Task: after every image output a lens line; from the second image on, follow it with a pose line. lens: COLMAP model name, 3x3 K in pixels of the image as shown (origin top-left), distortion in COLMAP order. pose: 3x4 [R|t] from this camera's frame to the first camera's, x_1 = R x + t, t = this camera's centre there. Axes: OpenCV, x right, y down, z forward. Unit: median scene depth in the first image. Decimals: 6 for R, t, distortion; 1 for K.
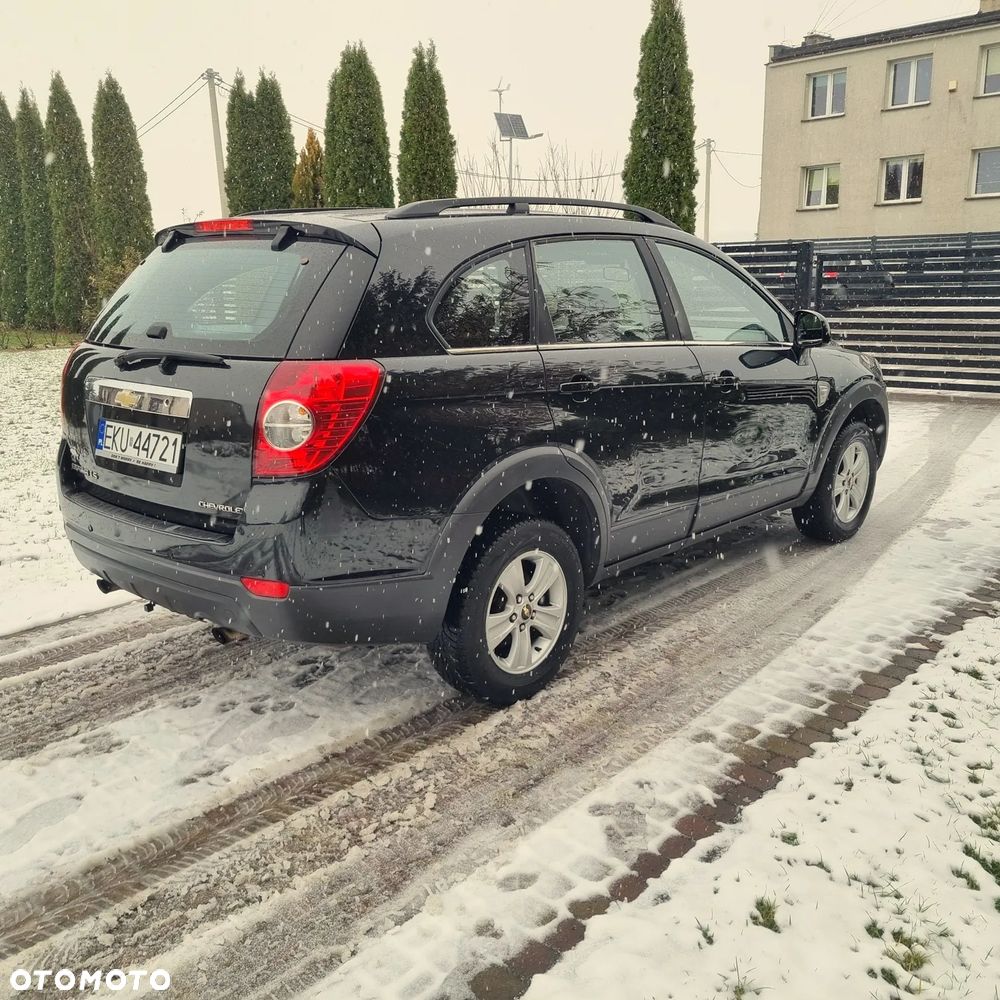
lens RADIAL K [[997.4, 0, 489.4], [0, 997.4, 514.9], [0, 0, 1]] dist [0.050765, -0.023333]
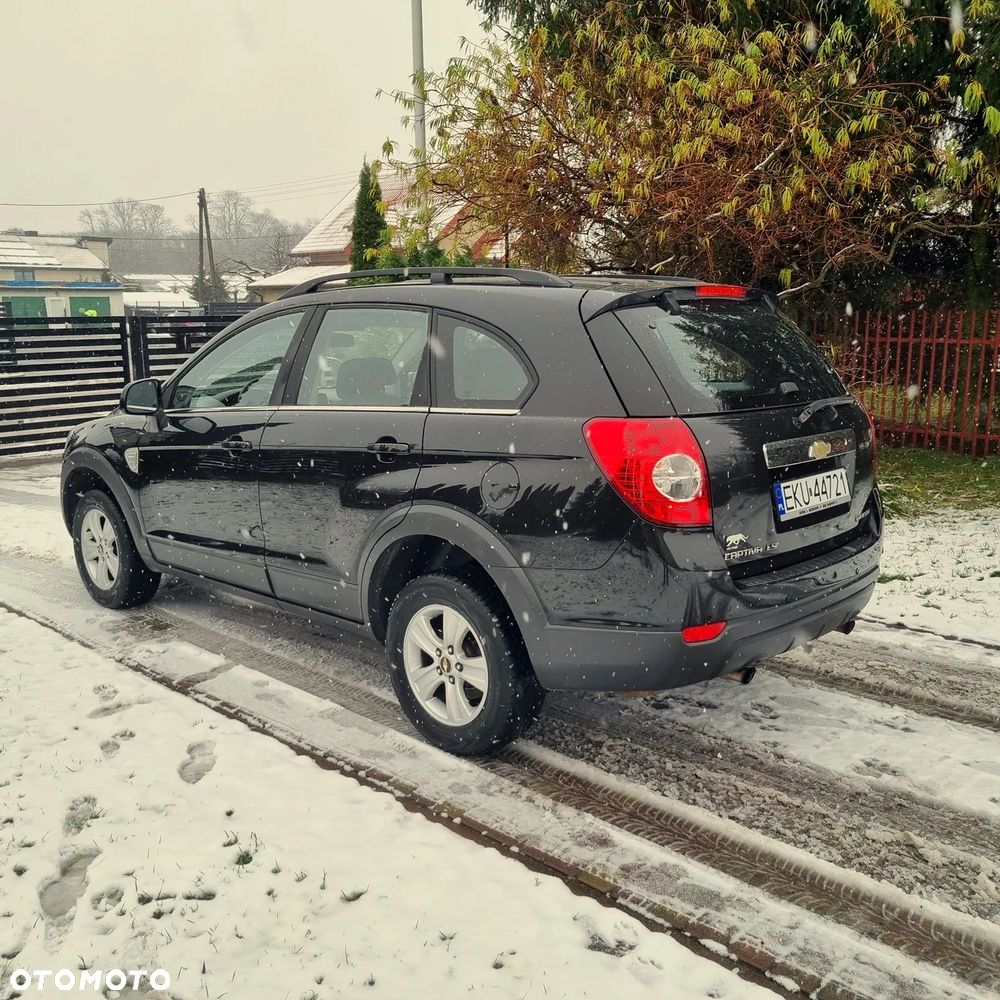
lens RADIAL K [[993.0, 0, 479.5], [0, 993.0, 498.1], [0, 0, 1]] dist [0.049028, -0.014555]
pose [[0.036109, -0.164019, 0.985796, -1.254195], [0.251437, 0.956198, 0.149884, -0.277987], [-0.967200, 0.242454, 0.075768, 1.127128]]
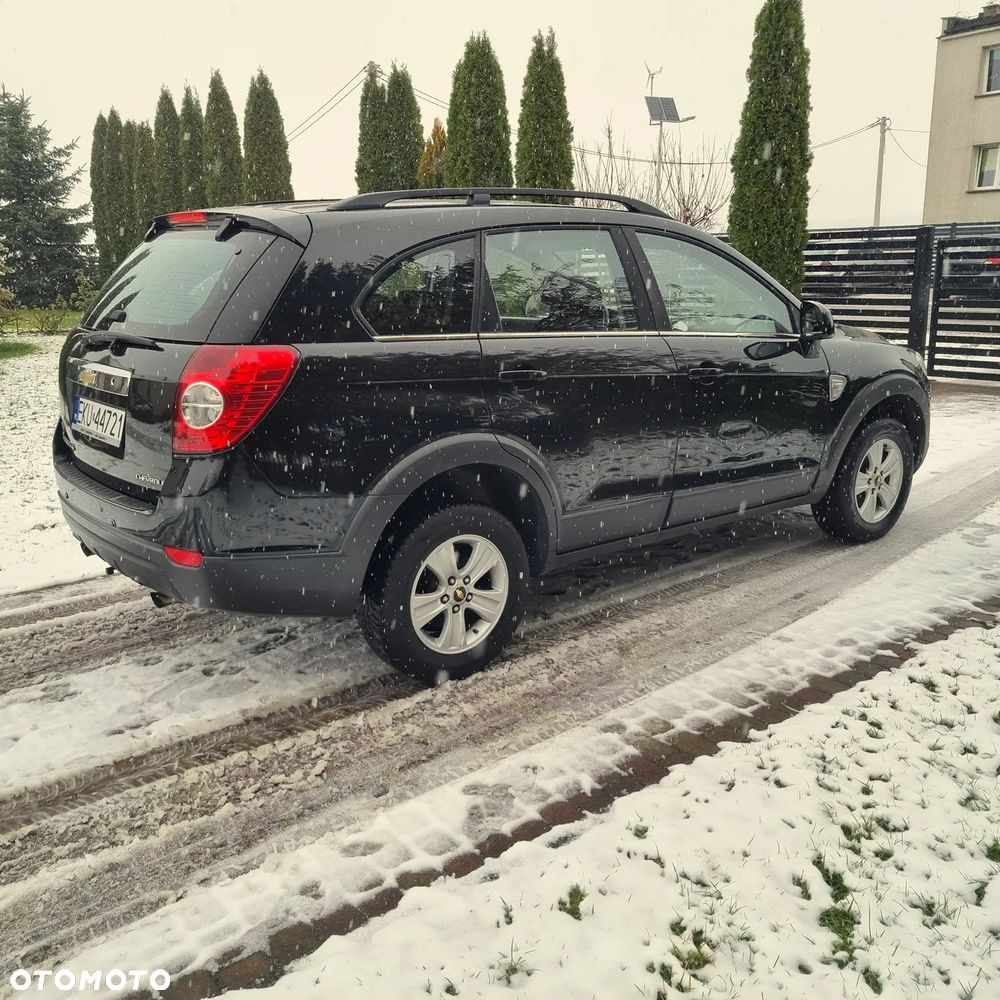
lens RADIAL K [[997.3, 0, 485.0], [0, 997.3, 500.2], [0, 0, 1]] dist [0.055677, -0.031334]
pose [[0.986946, 0.040126, -0.155975, 0.209433], [-0.040169, 0.999189, 0.002876, -0.002798], [0.155964, 0.003427, 0.987757, -0.006405]]
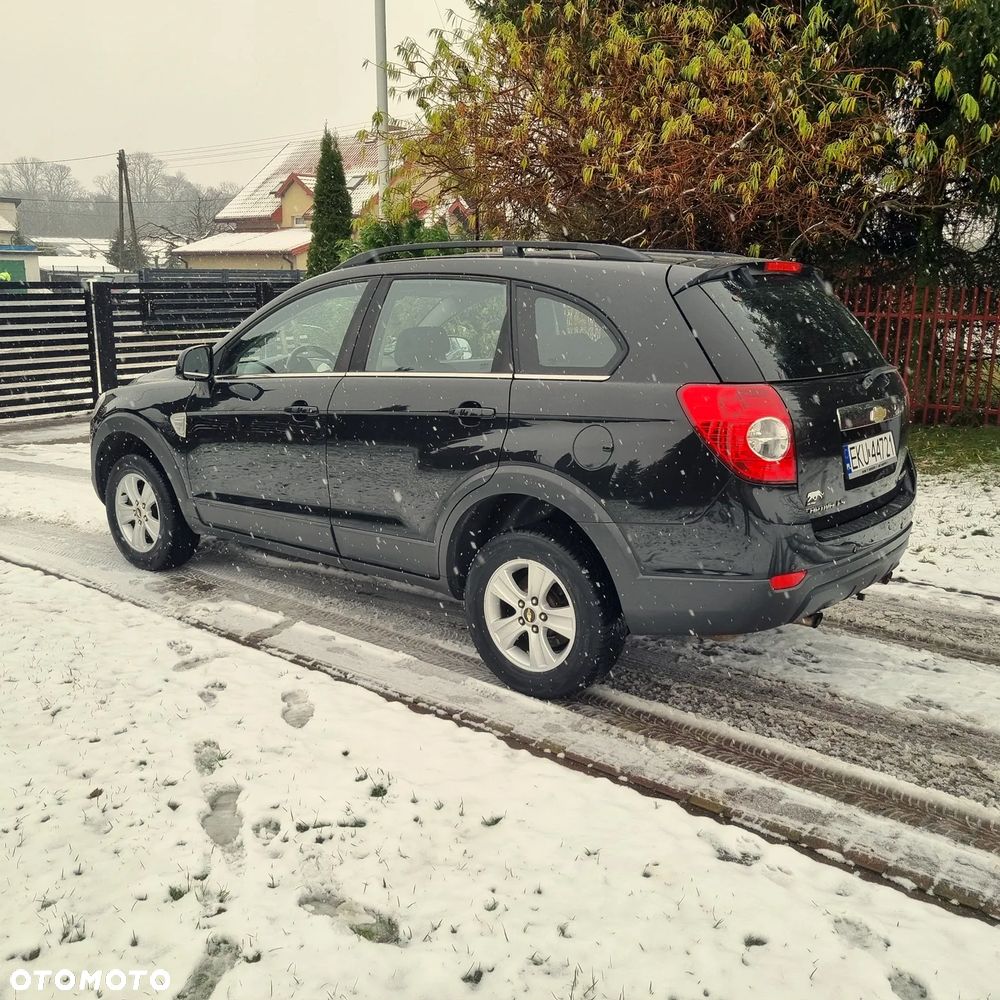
lens RADIAL K [[992.0, 0, 465.5], [0, 992.0, 491.7], [0, 0, 1]] dist [0.051107, -0.011271]
pose [[-0.032867, -0.186821, 0.981844, -1.318110], [0.241724, 0.951725, 0.189181, -0.320831], [-0.969788, 0.243553, 0.013879, 1.292414]]
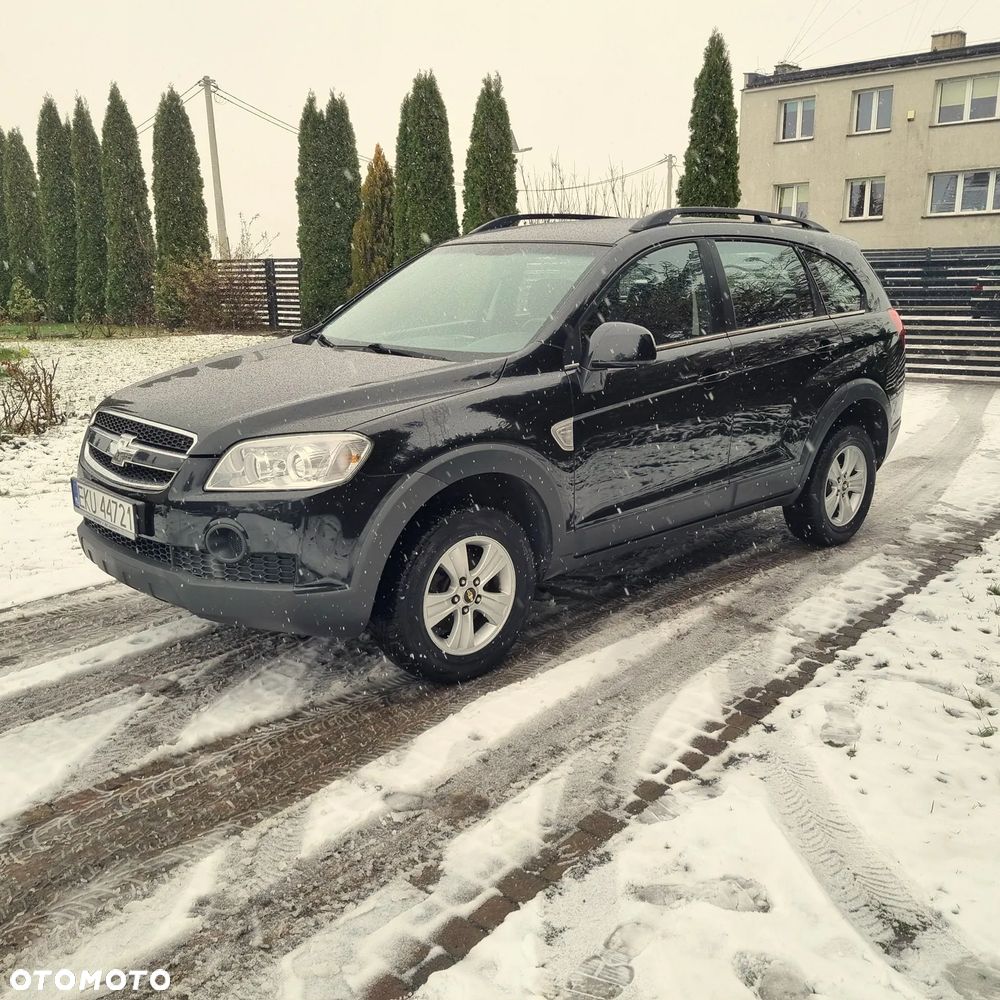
lens RADIAL K [[994.0, 0, 501.2], [0, 994.0, 513.2], [0, 0, 1]] dist [0.053399, -0.027896]
pose [[0.997868, 0.001059, 0.065253, -0.515539], [-0.000568, 0.999971, -0.007534, 0.166270], [-0.065259, 0.007481, 0.997840, -0.562753]]
